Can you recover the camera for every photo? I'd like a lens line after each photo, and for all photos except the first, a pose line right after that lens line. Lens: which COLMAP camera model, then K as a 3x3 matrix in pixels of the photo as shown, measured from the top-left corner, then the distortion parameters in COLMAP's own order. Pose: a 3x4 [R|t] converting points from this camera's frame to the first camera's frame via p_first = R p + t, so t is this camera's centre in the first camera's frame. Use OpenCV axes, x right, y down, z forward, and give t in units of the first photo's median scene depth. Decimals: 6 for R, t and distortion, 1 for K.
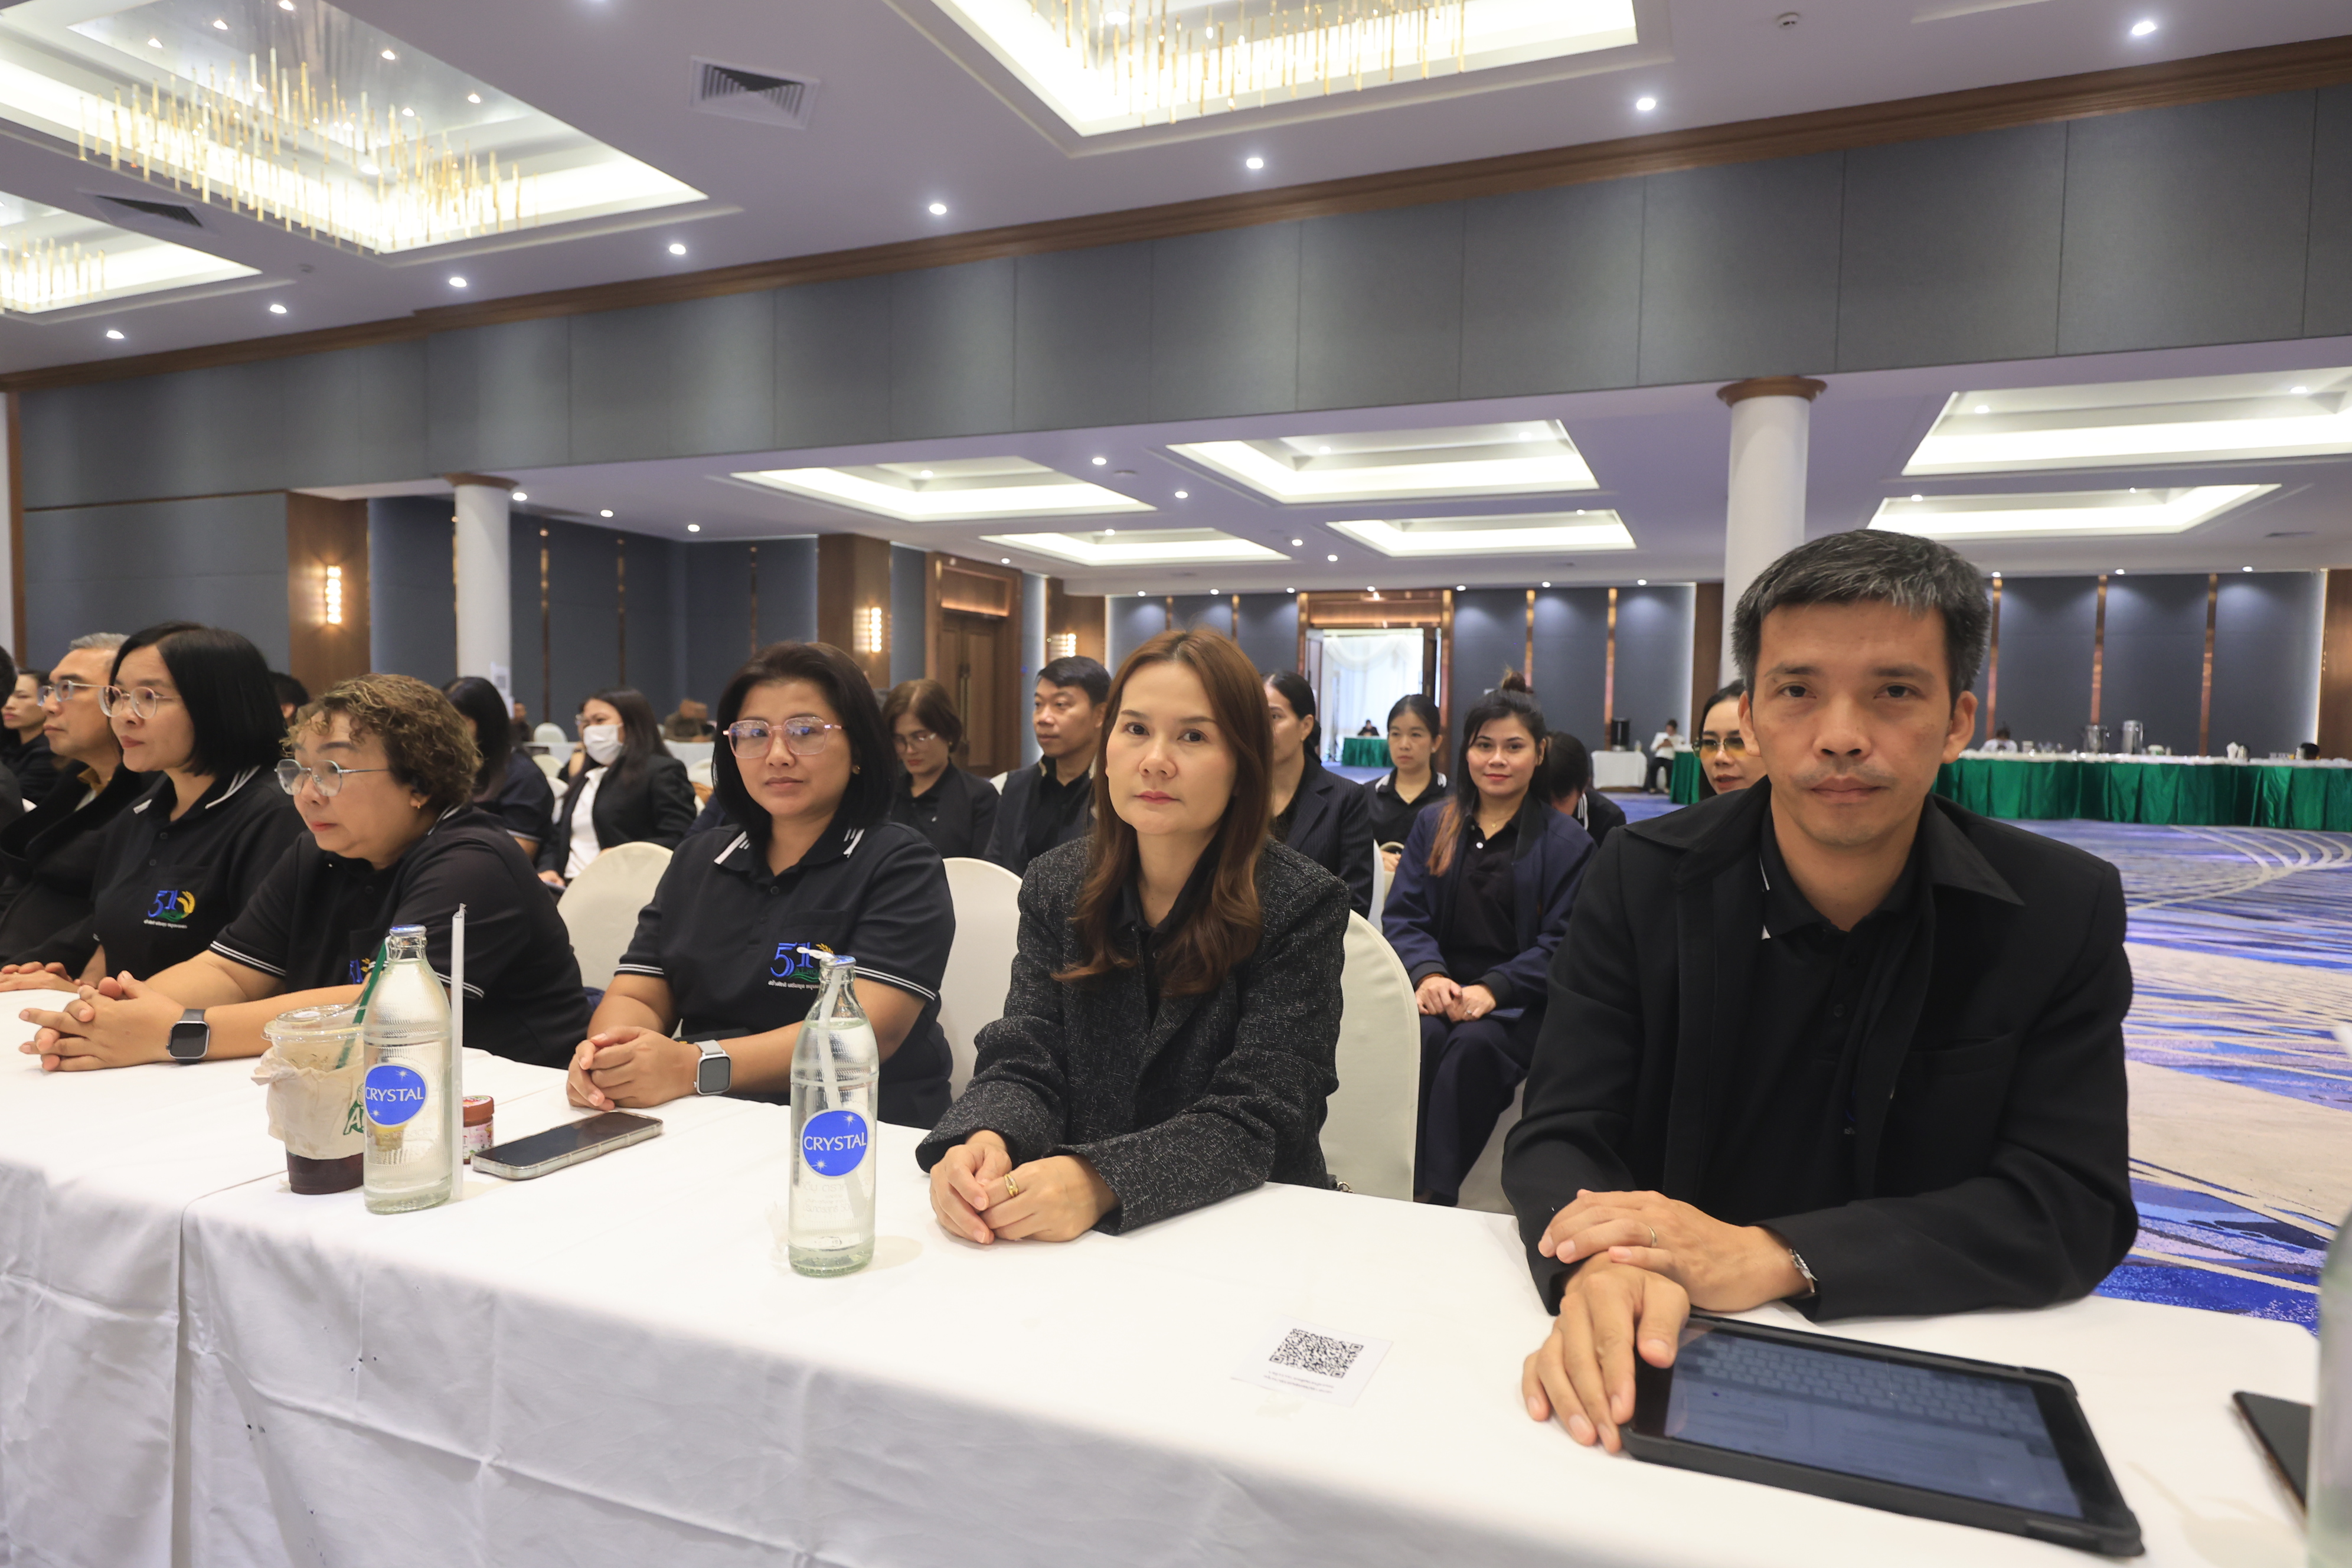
lens RADIAL K [[1315.0, 0, 1198.1], [0, 1315.0, 776.4], [0, 0, 1]] dist [0.004373, -0.000199]
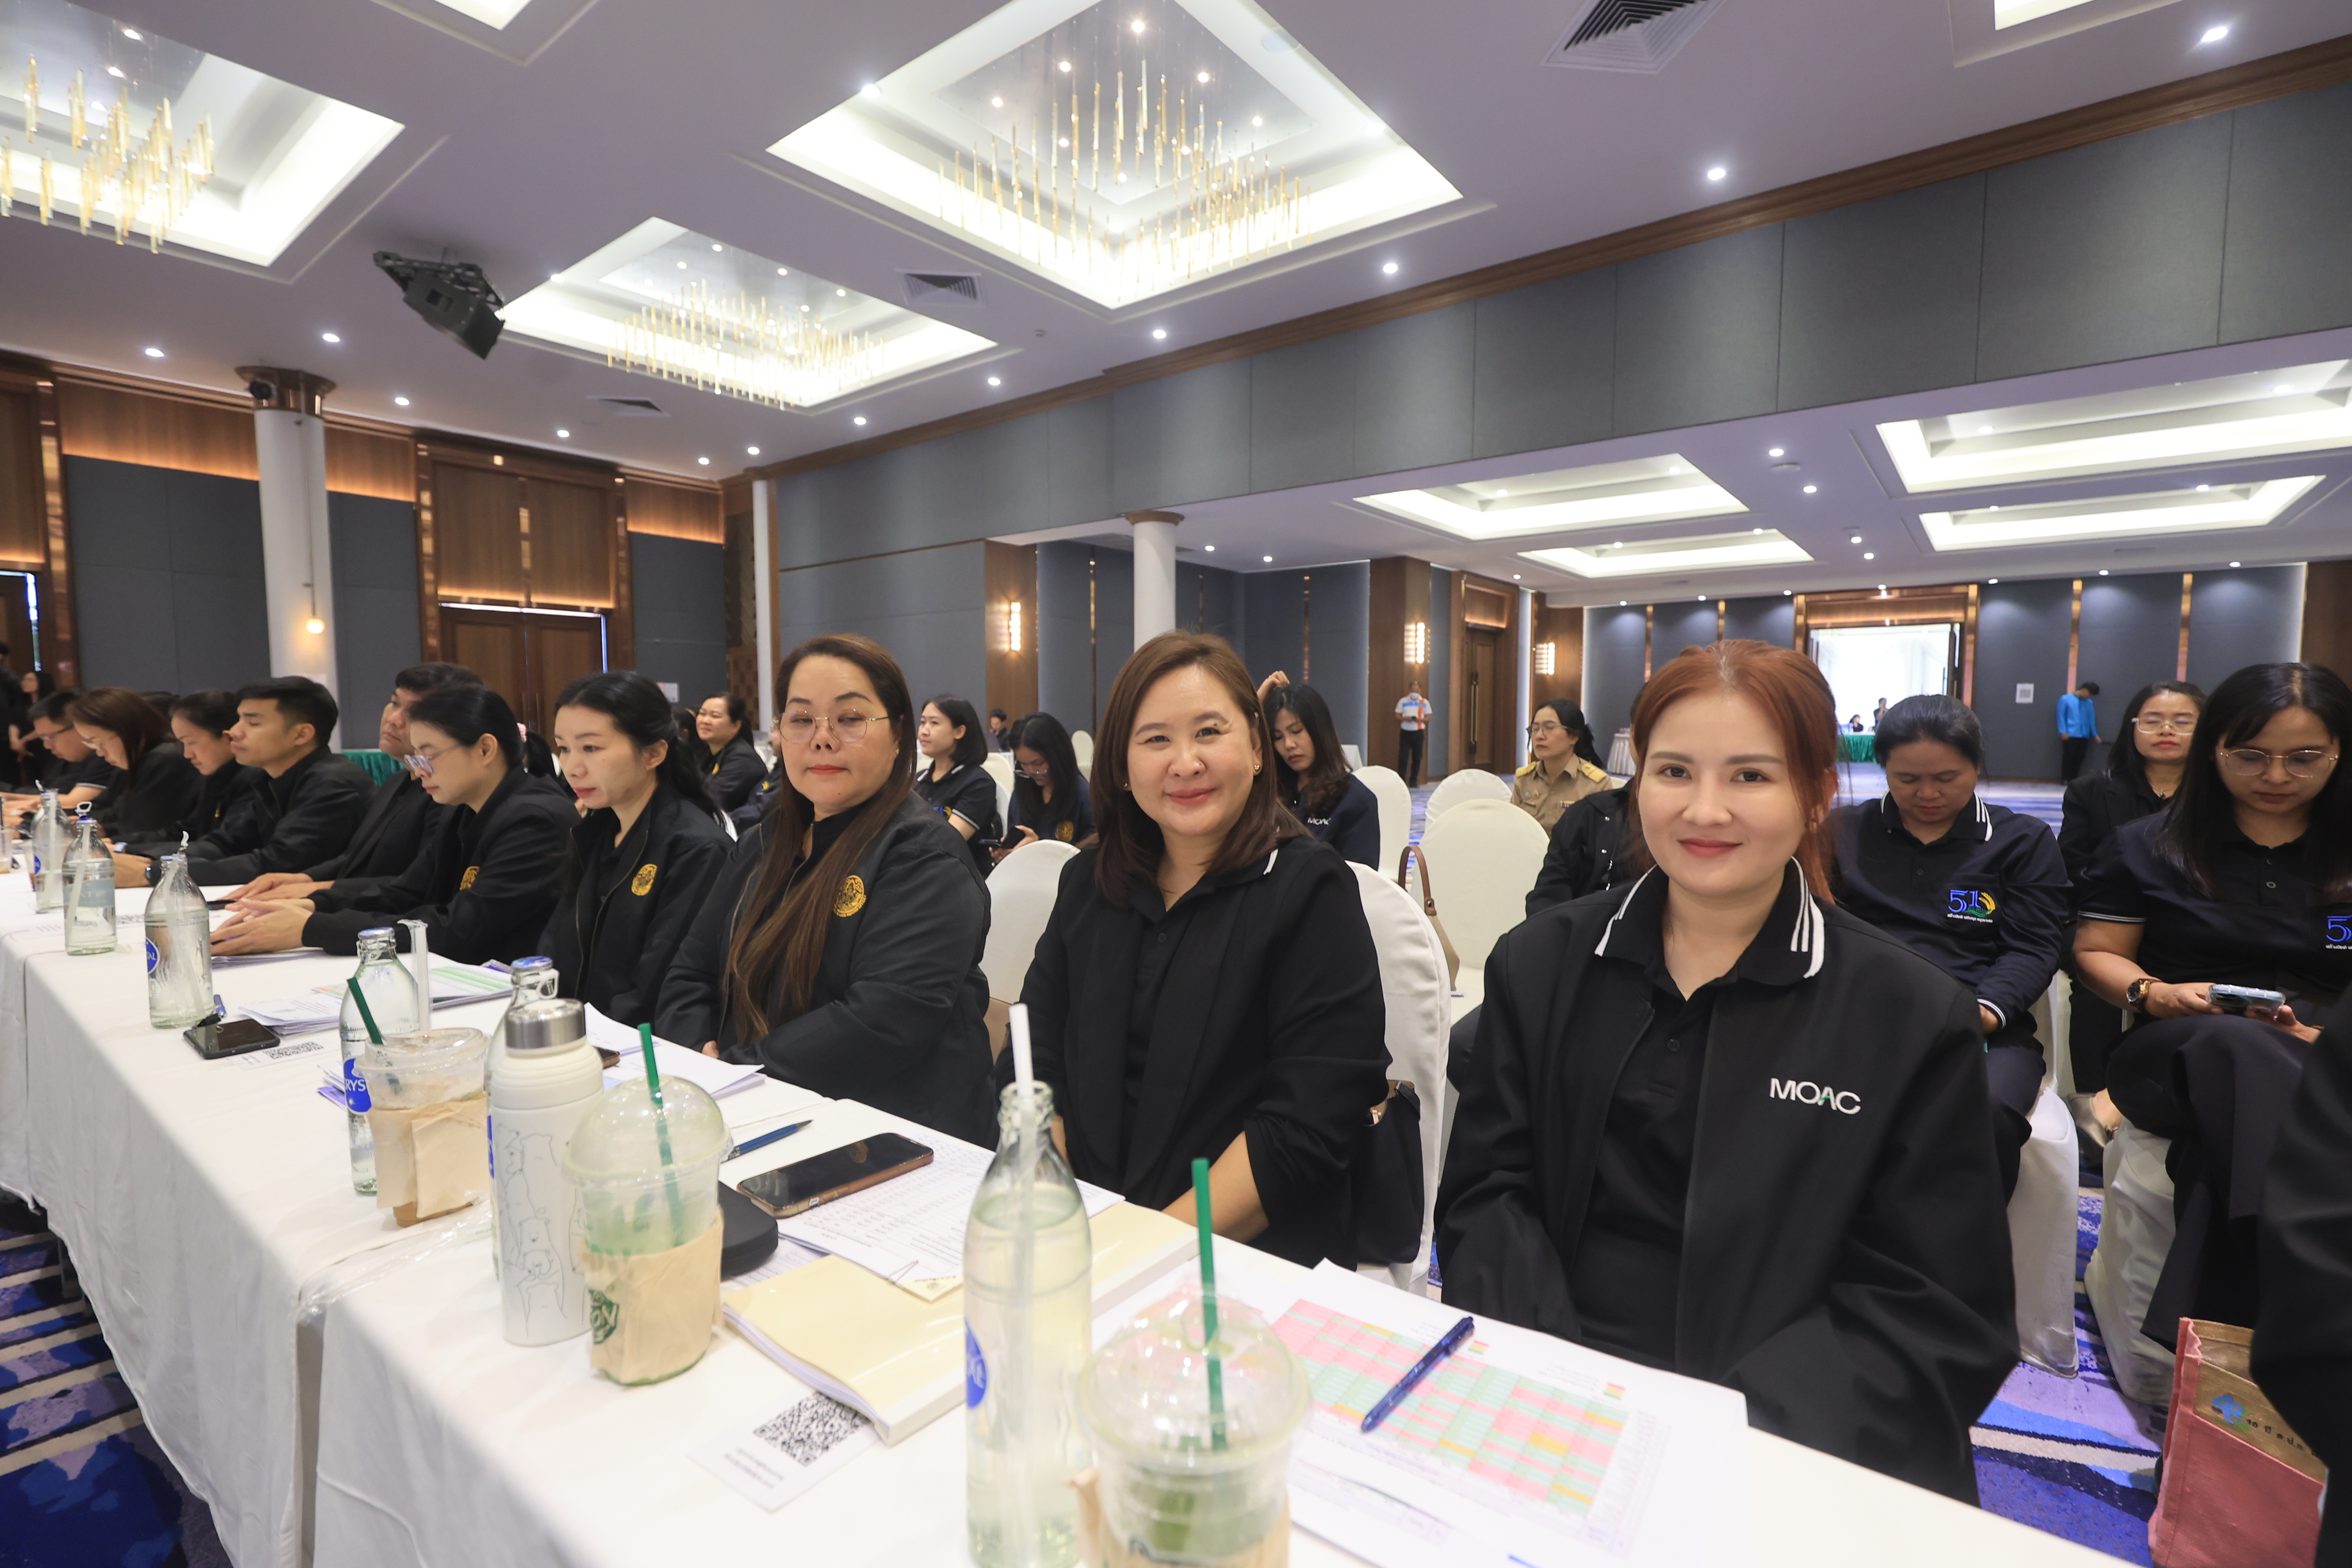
lens RADIAL K [[1052.1, 0, 1208.6], [0, 1052.1, 785.6], [0, 0, 1]] dist [-0.000438, -0.000369]
pose [[0.965577, 0.000560, -0.260118, -0.213020], [0.004164, 0.999836, 0.017607, -0.008849], [0.260086, -0.018084, 0.965416, 0.112105]]
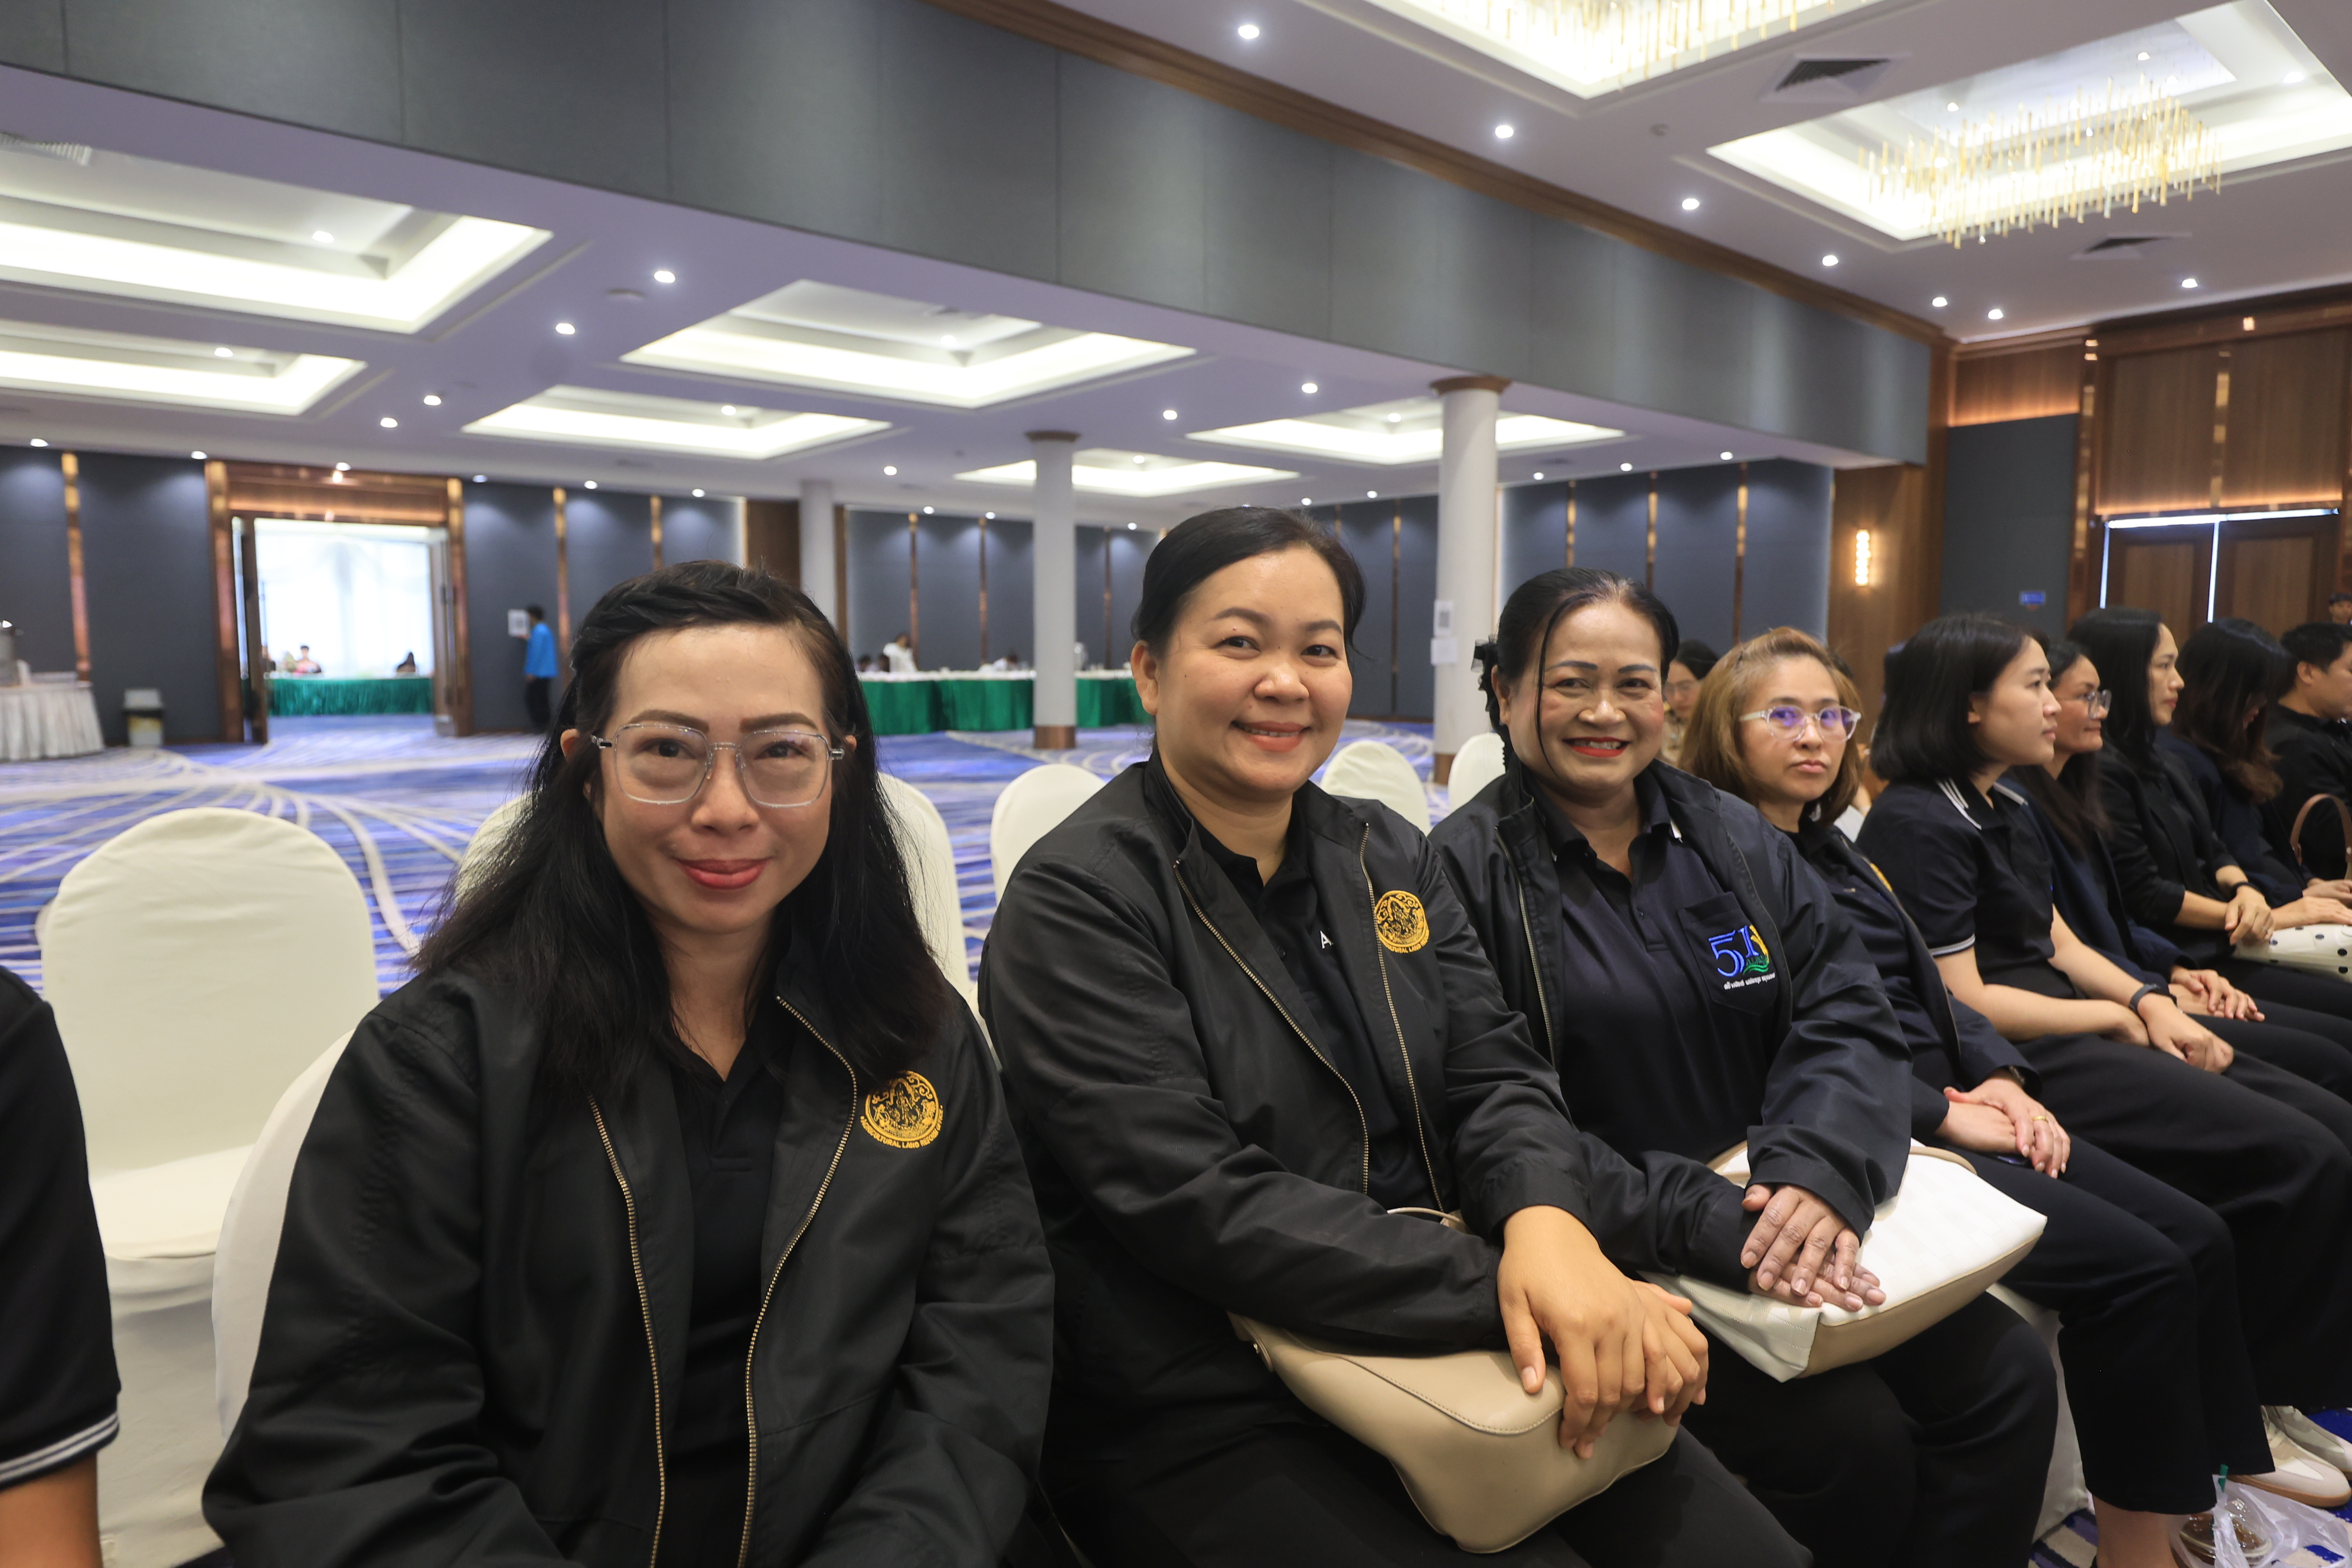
lens RADIAL K [[1429.6, 0, 1185.8], [0, 1429.6, 786.6], [0, 0, 1]] dist [-0.002706, 0.001864]
pose [[0.455103, -0.098334, 0.884992, -0.487488], [0.045896, 0.995153, 0.086973, -0.023059], [-0.889255, 0.001036, 0.457410, 0.328307]]
